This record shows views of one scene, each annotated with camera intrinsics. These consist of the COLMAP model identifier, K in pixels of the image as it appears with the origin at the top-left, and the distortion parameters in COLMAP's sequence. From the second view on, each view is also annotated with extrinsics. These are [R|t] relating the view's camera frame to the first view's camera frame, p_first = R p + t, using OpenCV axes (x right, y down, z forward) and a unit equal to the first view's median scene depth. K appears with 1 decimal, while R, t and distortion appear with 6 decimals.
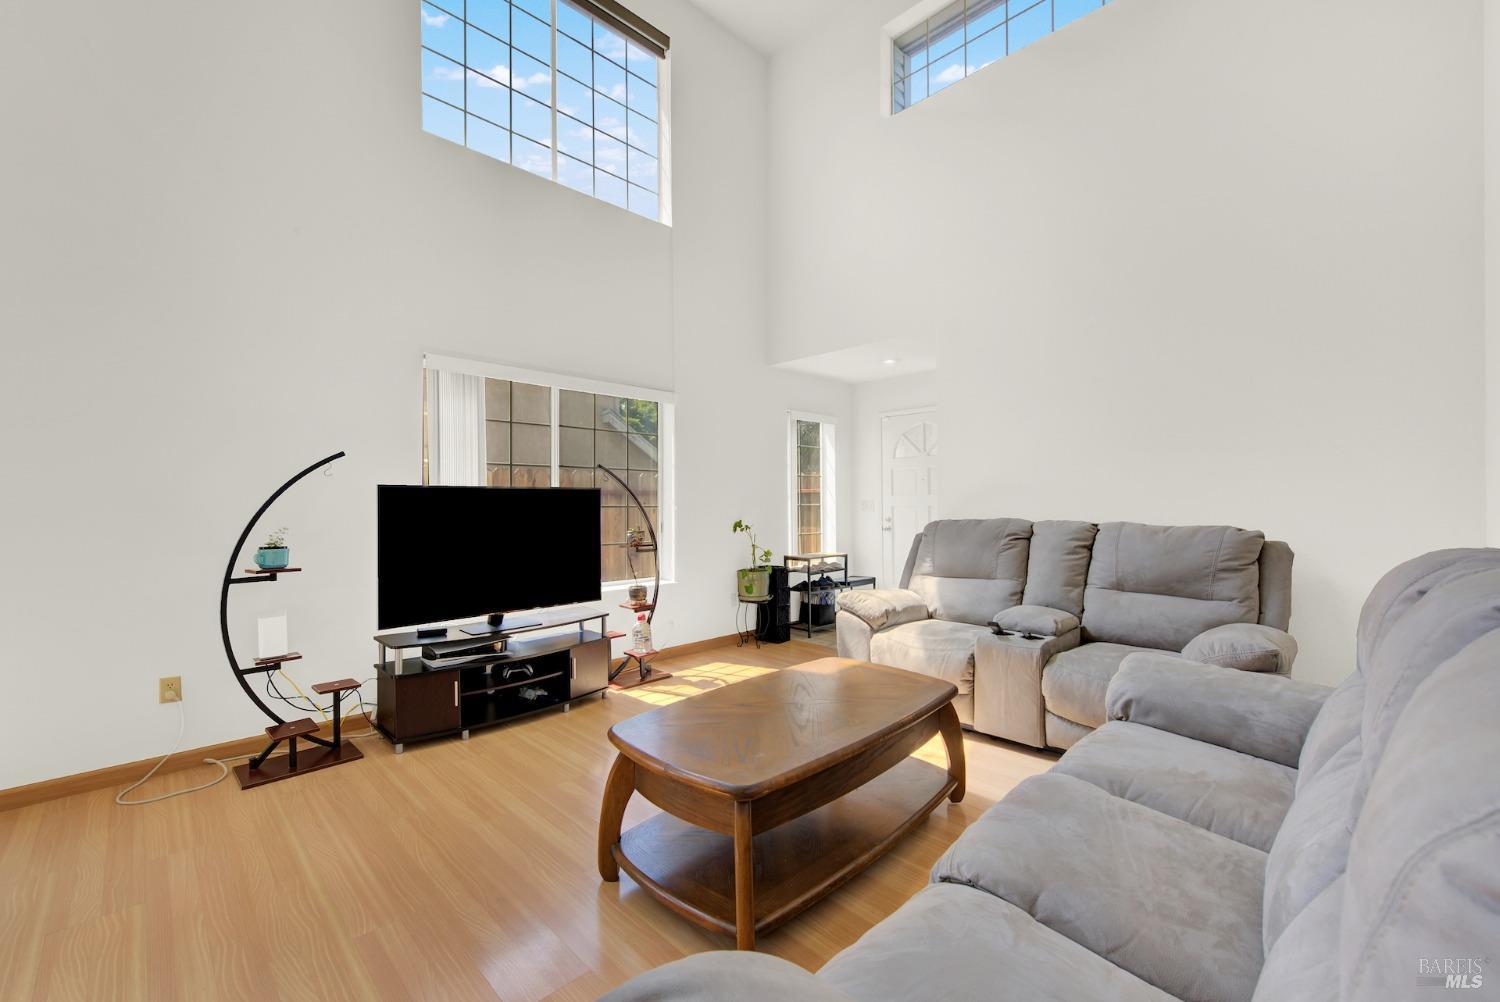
lens RADIAL K [[611.2, 0, 749.7], [0, 611.2, 512.8], [0, 0, 1]] dist [0.000195, 0.000176]
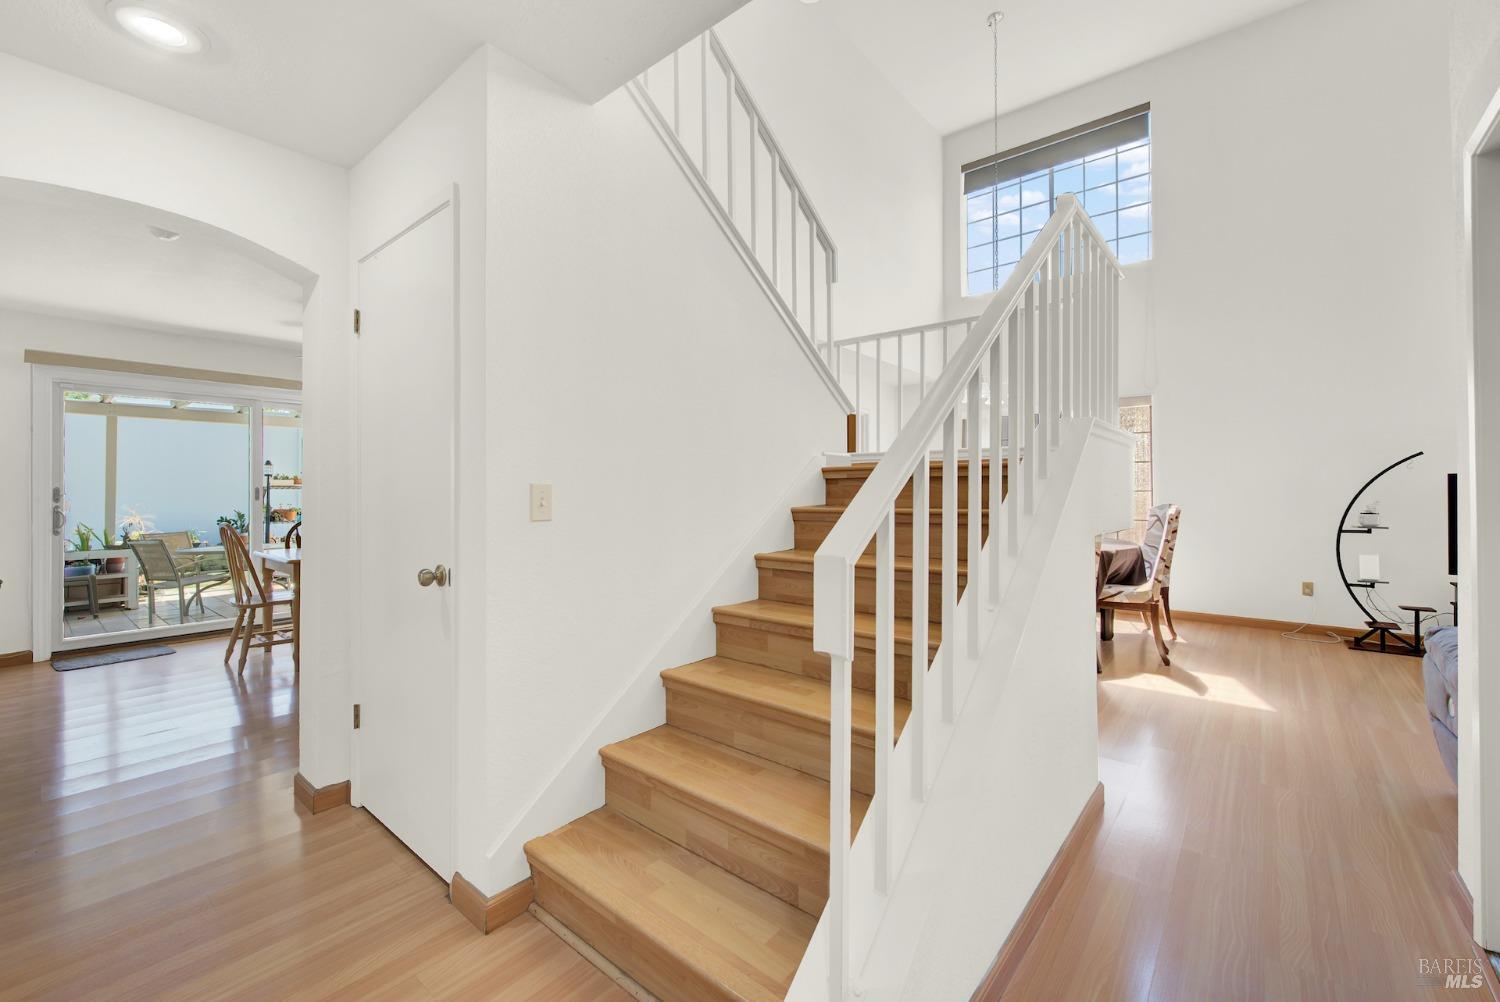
lens RADIAL K [[611.2, 0, 750.7], [0, 611.2, 492.9], [0, 0, 1]] dist [0.000195, 0.000176]
pose [[0.095449, 0.011862, -0.995364, 0.715122], [0.016800, 0.999767, 0.013526, -0.049732], [0.995293, -0.018013, 0.095228, -0.832728]]
